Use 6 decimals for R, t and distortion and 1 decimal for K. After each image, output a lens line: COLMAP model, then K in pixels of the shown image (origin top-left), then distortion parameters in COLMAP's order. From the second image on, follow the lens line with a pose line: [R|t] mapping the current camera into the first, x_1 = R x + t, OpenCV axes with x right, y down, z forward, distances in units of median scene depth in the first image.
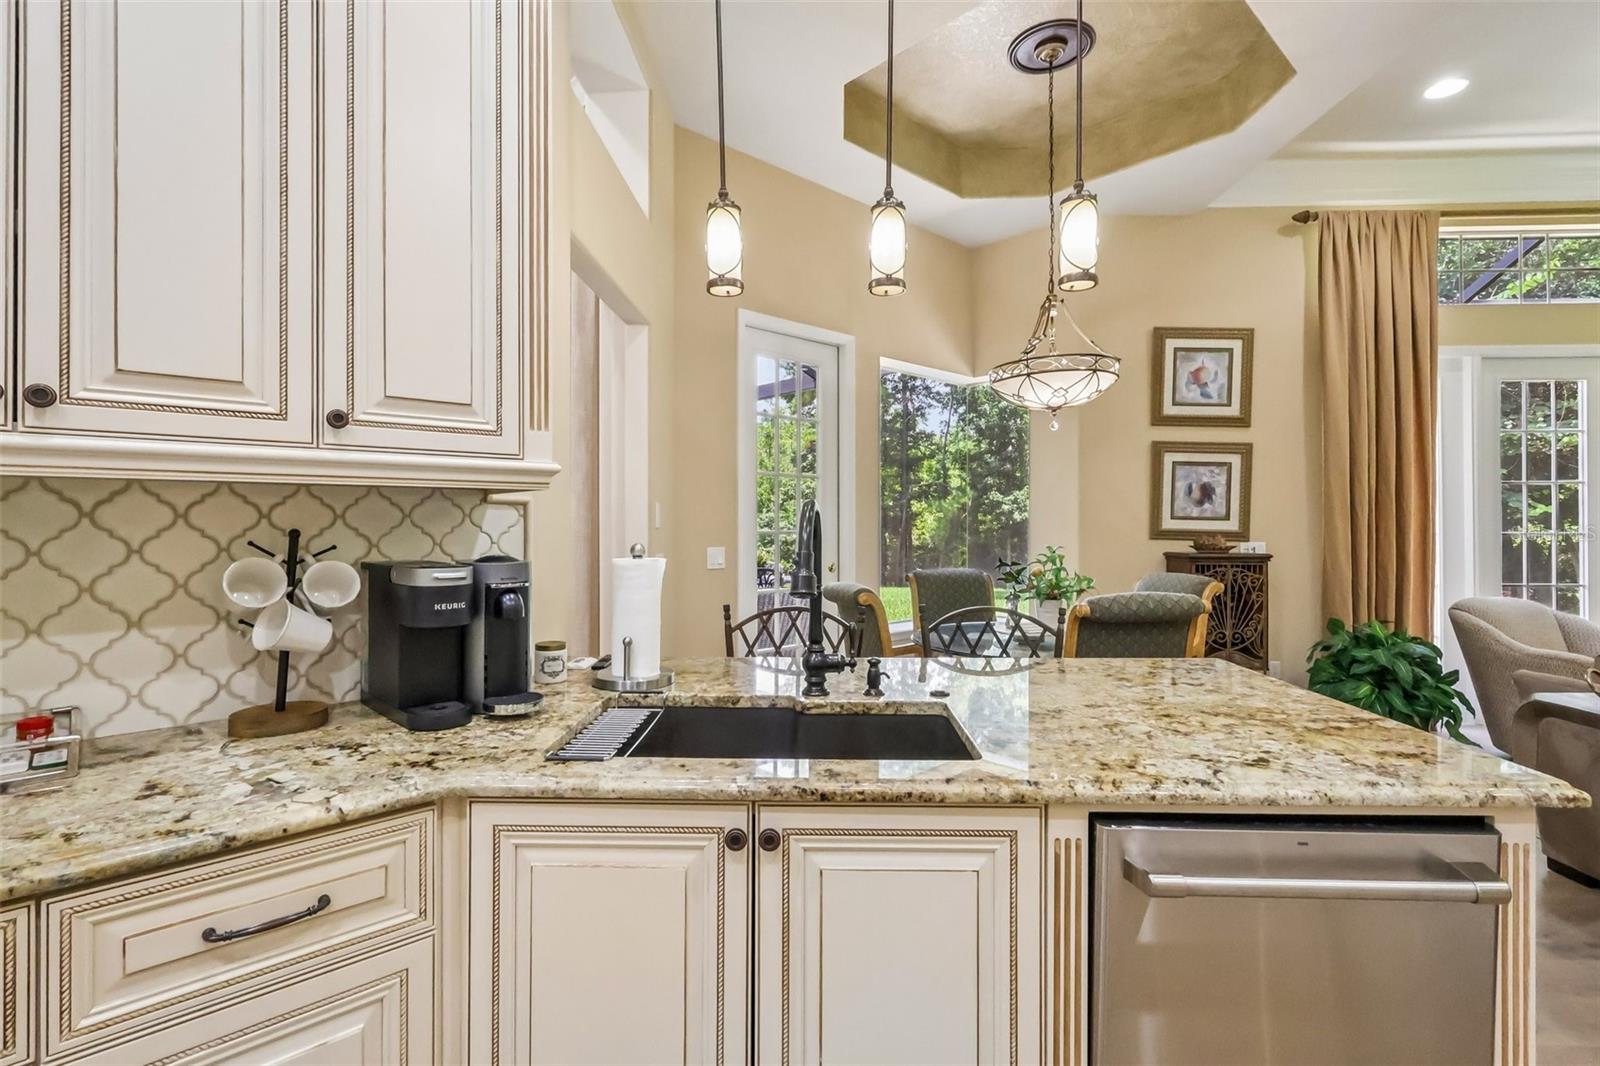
lens RADIAL K [[746.4, 0, 793.2], [0, 746.4, 521.7], [0, 0, 1]] dist [-0.005663, 0.001372]
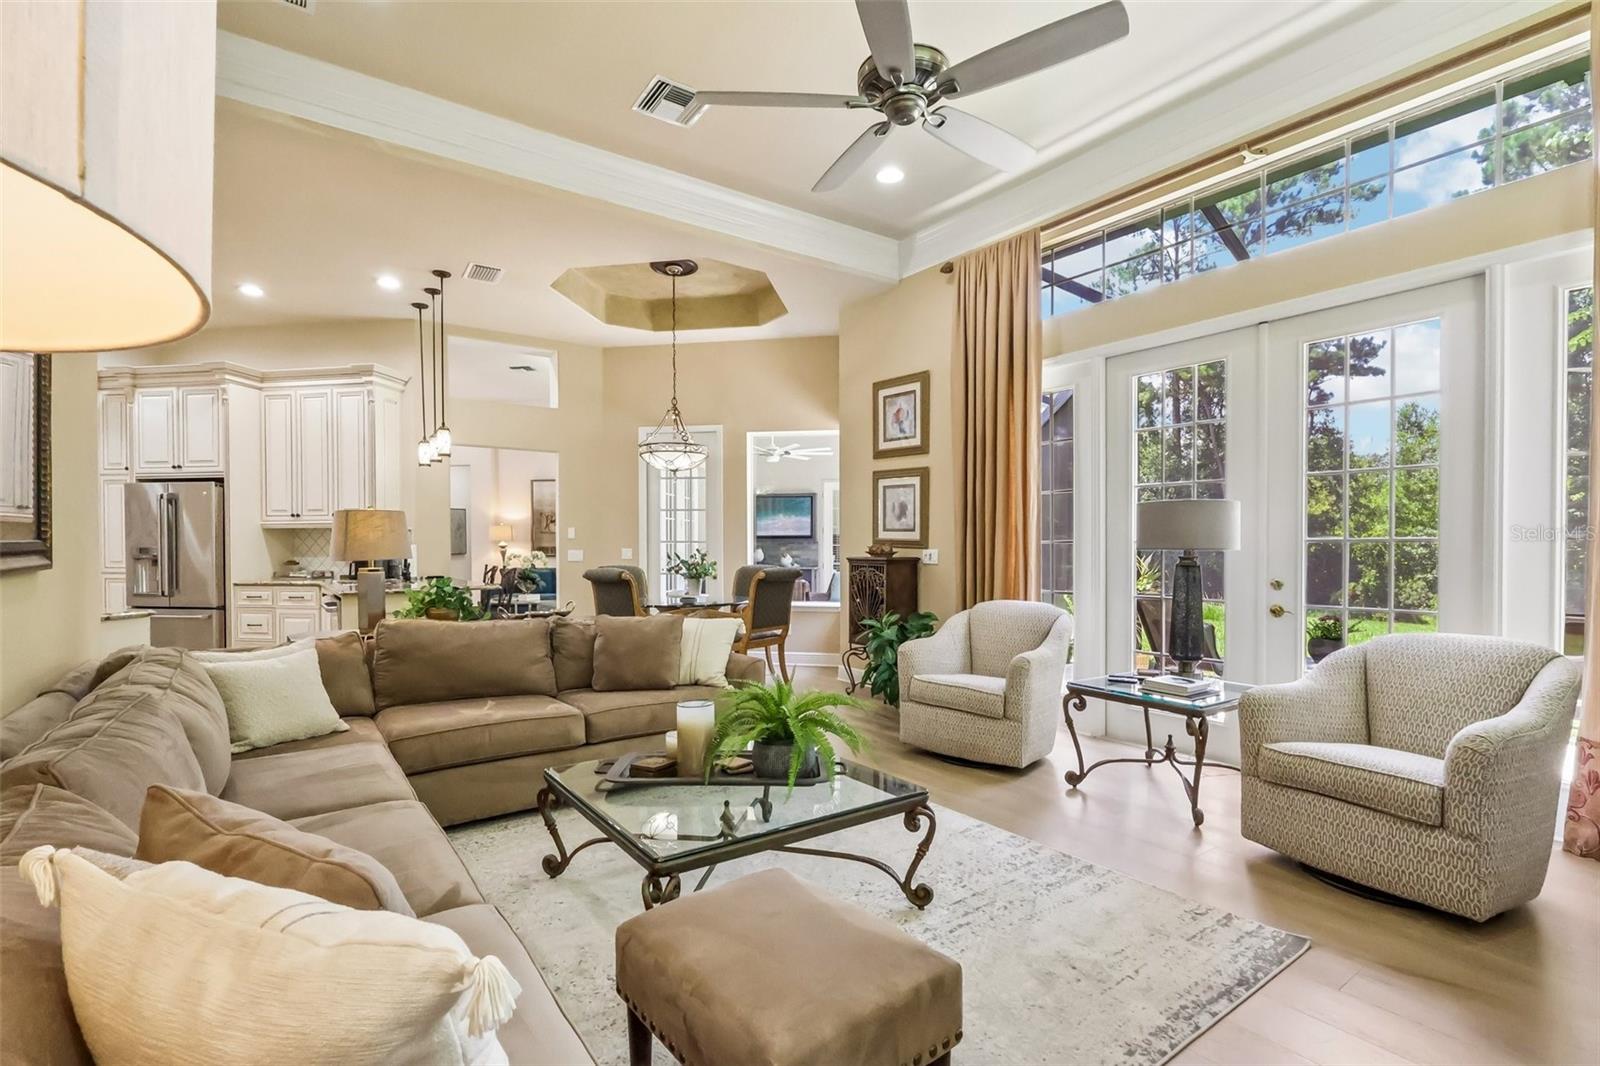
lens RADIAL K [[746.4, 0, 800.9], [0, 746.4, 547.6], [0, 0, 1]] dist [-0.005663, 0.001372]
pose [[0.620234, 0.002818, -0.784411, 4.934256], [0.002186, 0.999983, 0.005321, 0.060347], [0.784413, -0.005014, 0.620218, 0.340349]]
